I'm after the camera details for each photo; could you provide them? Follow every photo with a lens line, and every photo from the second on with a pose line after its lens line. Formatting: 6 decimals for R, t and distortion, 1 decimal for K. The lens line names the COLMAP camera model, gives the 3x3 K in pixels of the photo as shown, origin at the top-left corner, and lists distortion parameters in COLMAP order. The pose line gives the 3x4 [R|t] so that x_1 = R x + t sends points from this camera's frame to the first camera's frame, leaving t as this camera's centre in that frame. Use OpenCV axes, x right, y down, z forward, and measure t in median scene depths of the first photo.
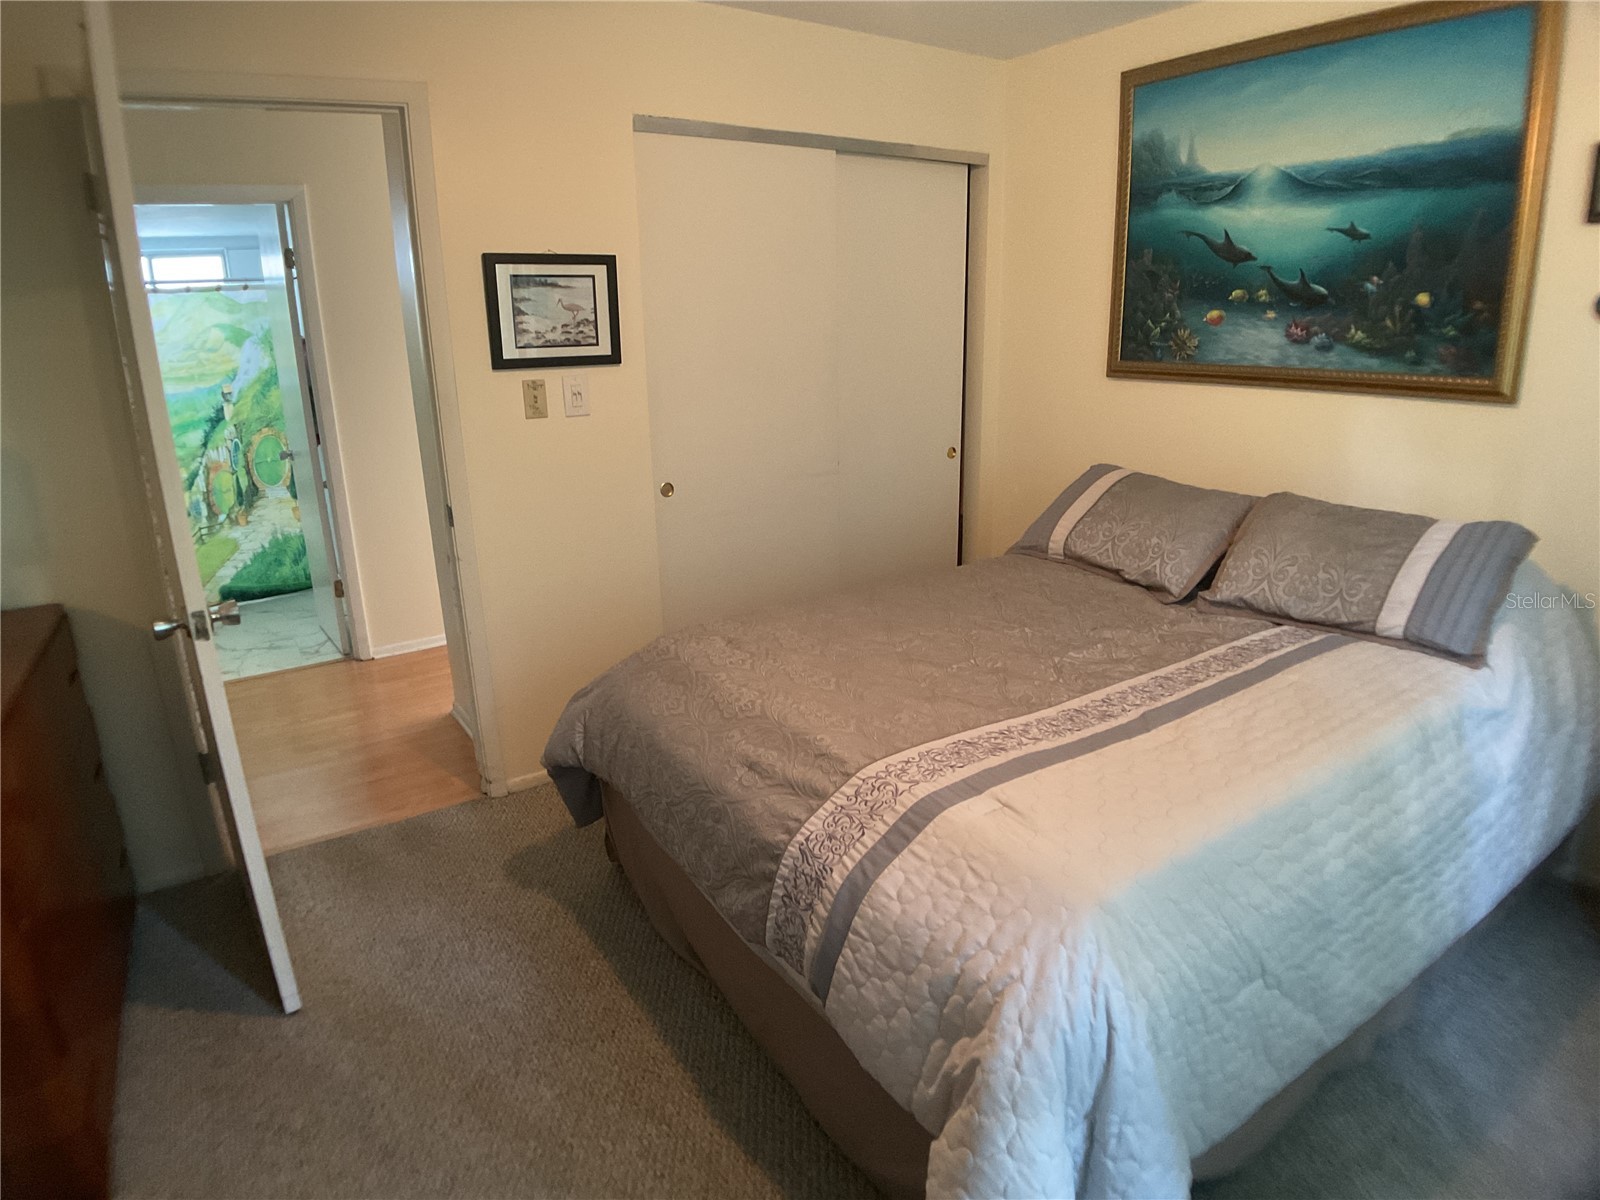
lens RADIAL K [[920.1, 0, 800.0], [0, 920.1, 600.0], [0, 0, 1]] dist [-0.071504, -0.013150]
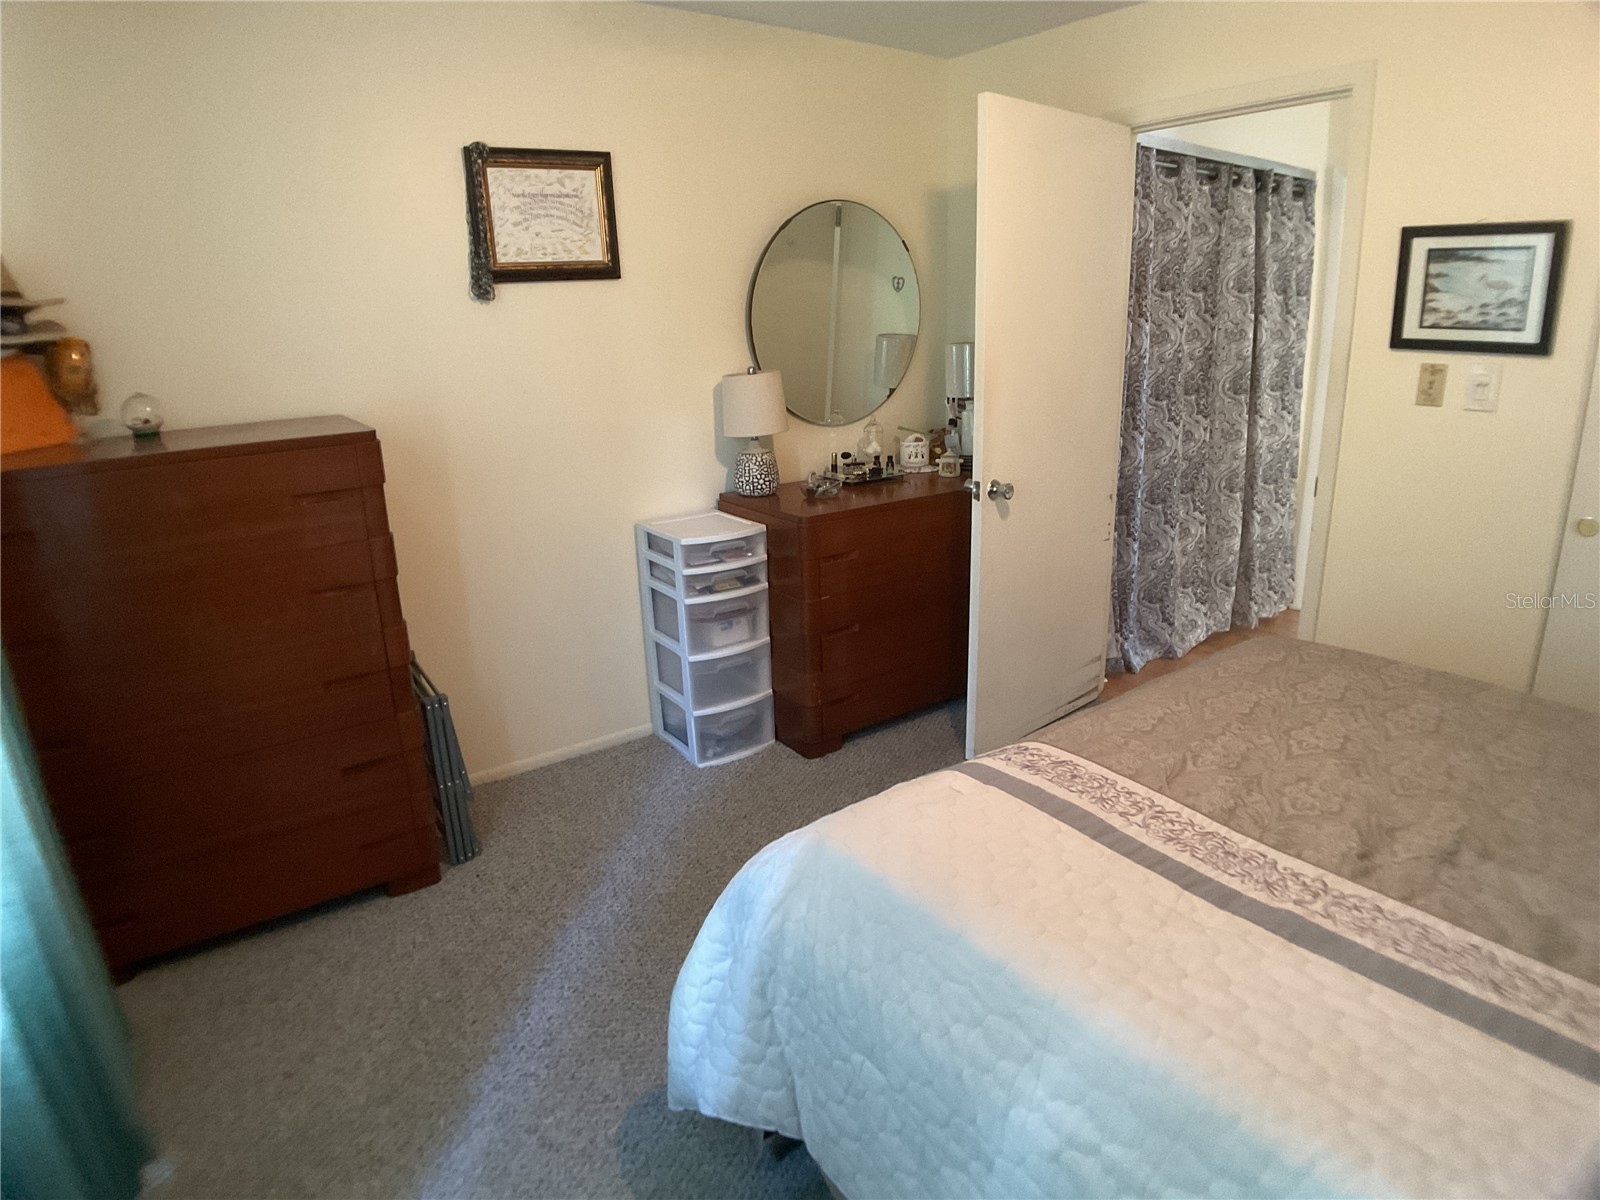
lens RADIAL K [[920.1, 0, 800.0], [0, 920.1, 600.0], [0, 0, 1]] dist [-0.071504, -0.013150]
pose [[0.026620, 0.305752, -0.951739, 0.628073], [-0.255649, 0.922498, 0.289208, -0.122804], [0.966403, 0.235613, 0.102722, 0.377280]]
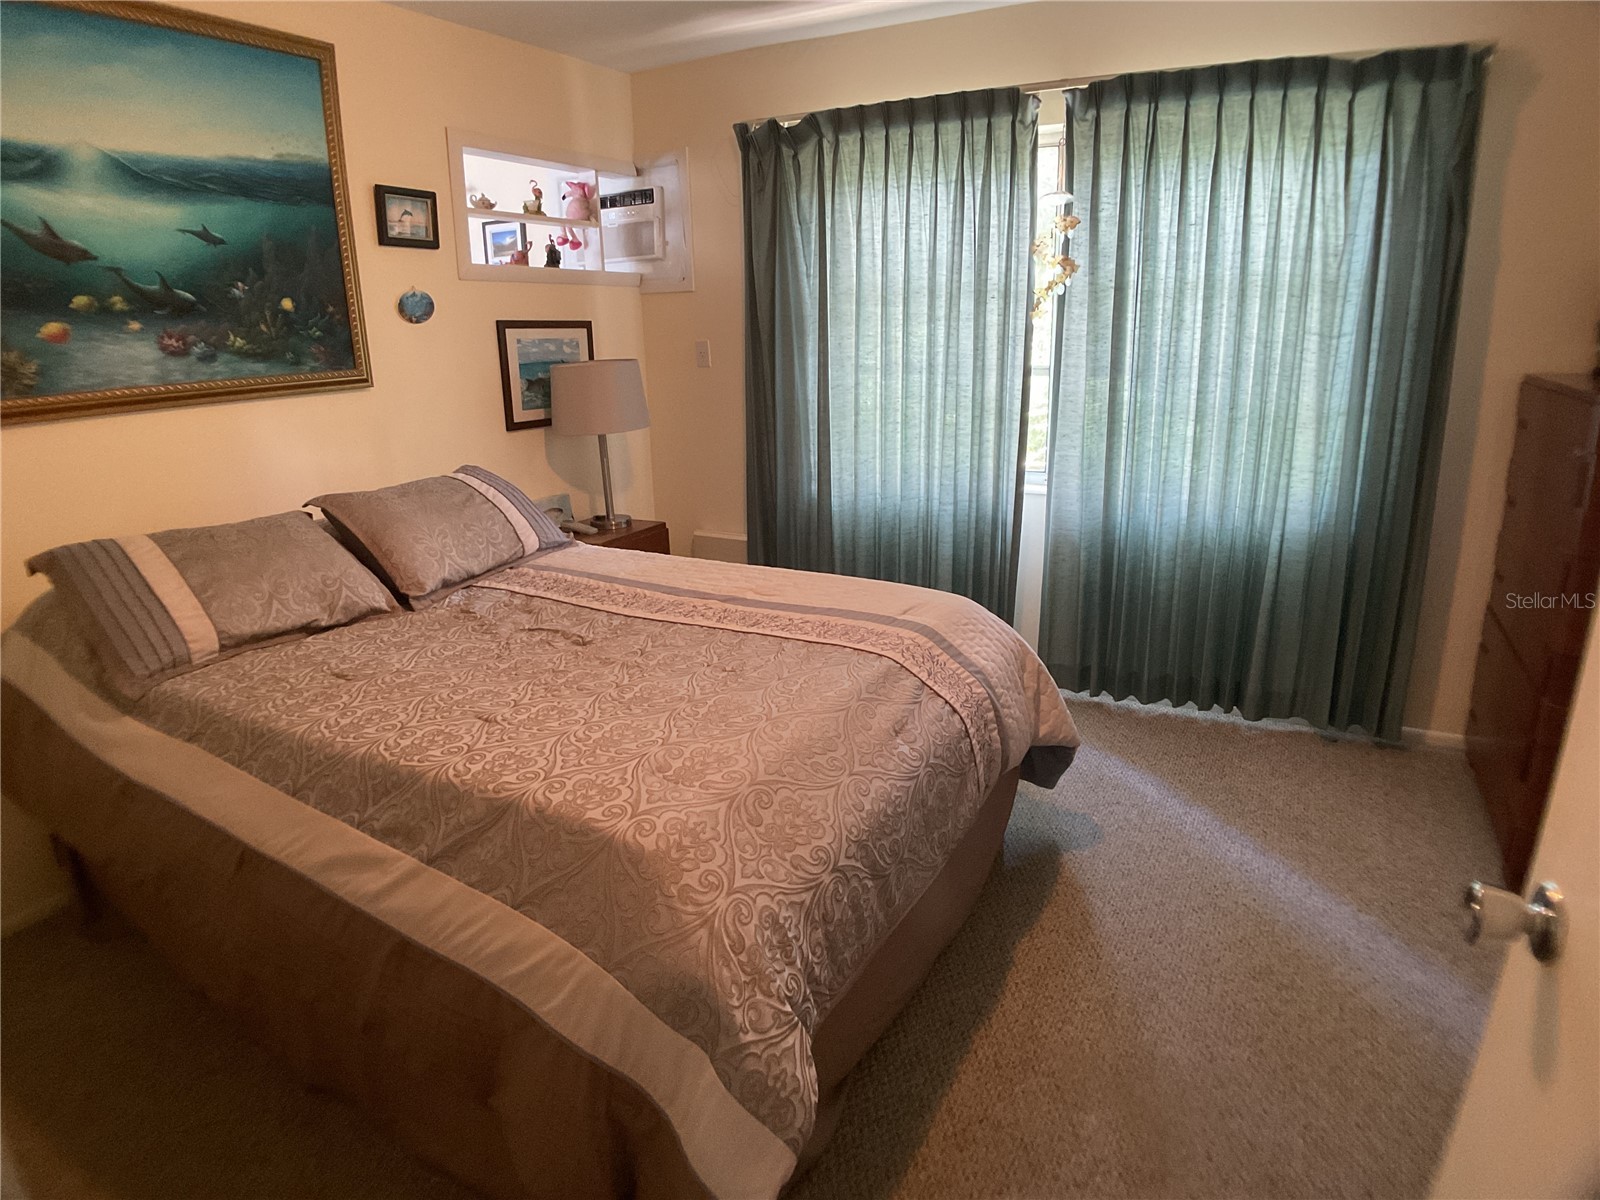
lens RADIAL K [[920.1, 0, 800.0], [0, 920.1, 600.0], [0, 0, 1]] dist [-0.071504, -0.013150]
pose [[-0.470208, -0.216272, 0.855647, -0.564474], [0.286061, 0.879822, 0.379583, -0.240621], [-0.834910, 0.423250, -0.351832, 0.942969]]
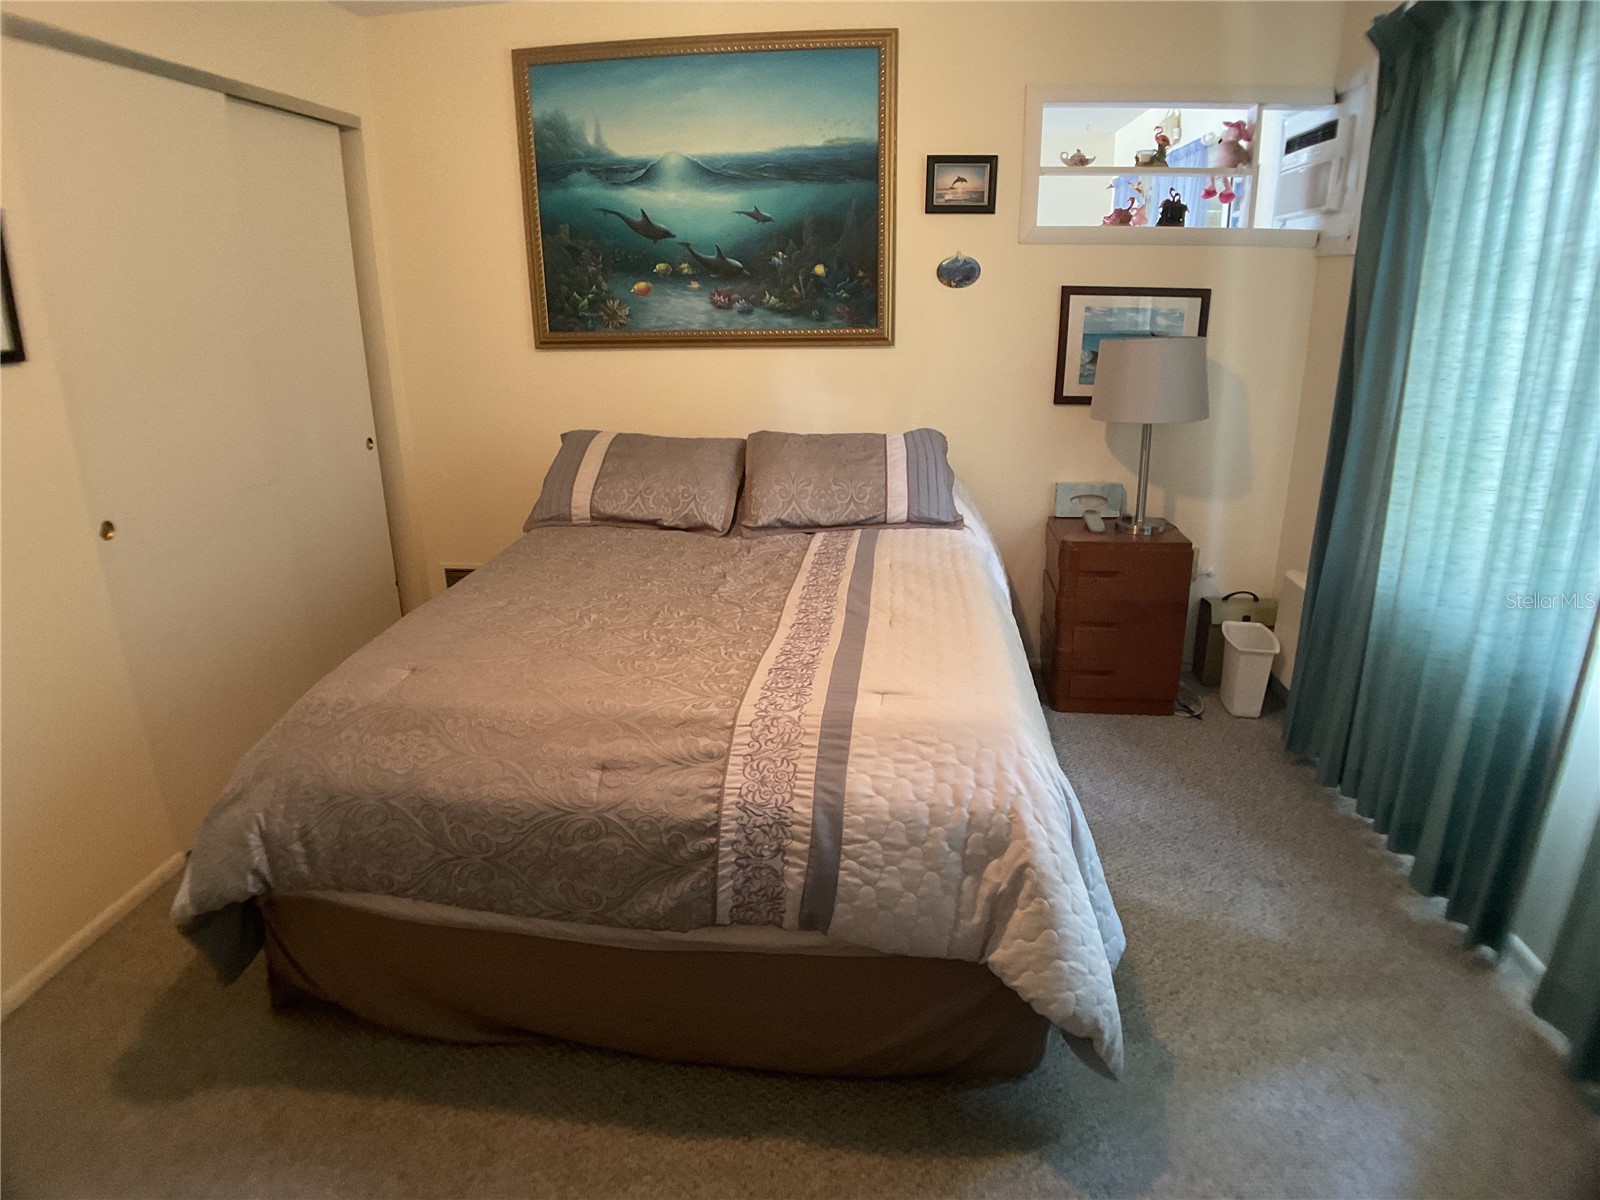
lens RADIAL K [[920.1, 0, 800.0], [0, 920.1, 600.0], [0, 0, 1]] dist [-0.071504, -0.013150]
pose [[0.631660, -0.231119, 0.739993, -0.389150], [0.221133, 0.968587, 0.113755, -0.028286], [-0.743038, 0.091782, 0.662925, 0.159705]]
